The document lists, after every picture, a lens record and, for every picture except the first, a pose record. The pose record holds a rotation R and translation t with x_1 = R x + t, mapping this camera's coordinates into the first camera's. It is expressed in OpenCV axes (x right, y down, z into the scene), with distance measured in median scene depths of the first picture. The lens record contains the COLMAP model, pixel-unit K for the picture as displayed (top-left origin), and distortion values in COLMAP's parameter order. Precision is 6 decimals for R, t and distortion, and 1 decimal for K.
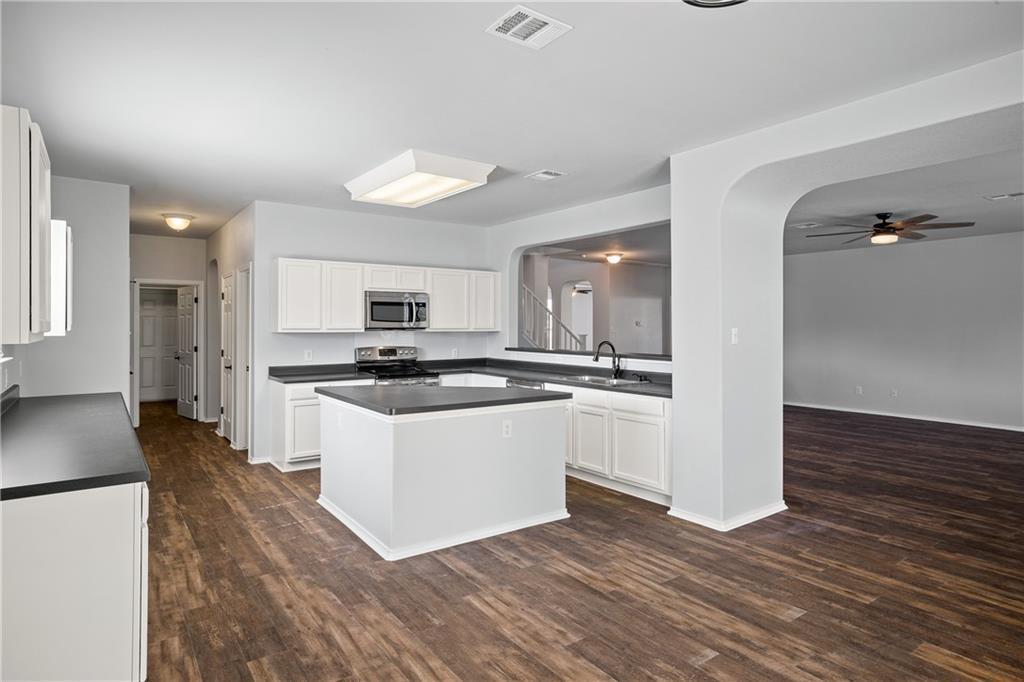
lens RADIAL K [[573.9, 0, 512.0], [0, 573.9, 341.0], [0, 0, 1]] dist [-0.003172, -0.000513]
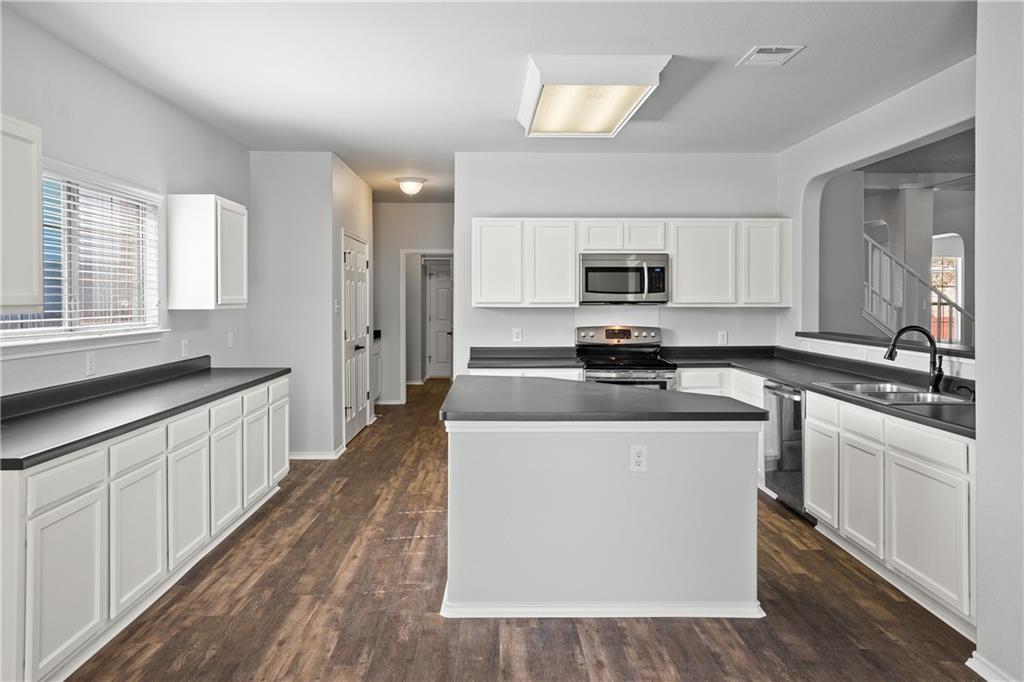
lens RADIAL K [[703.4, 0, 510.2], [0, 703.4, 323.1], [0, 0, 1]] dist [0.000324, -0.000607]
pose [[0.824339, 0.019474, -0.565761, 0.203044], [-0.014548, 0.999807, 0.013217, -0.004968], [0.565909, -0.002664, 0.824463, 0.167173]]
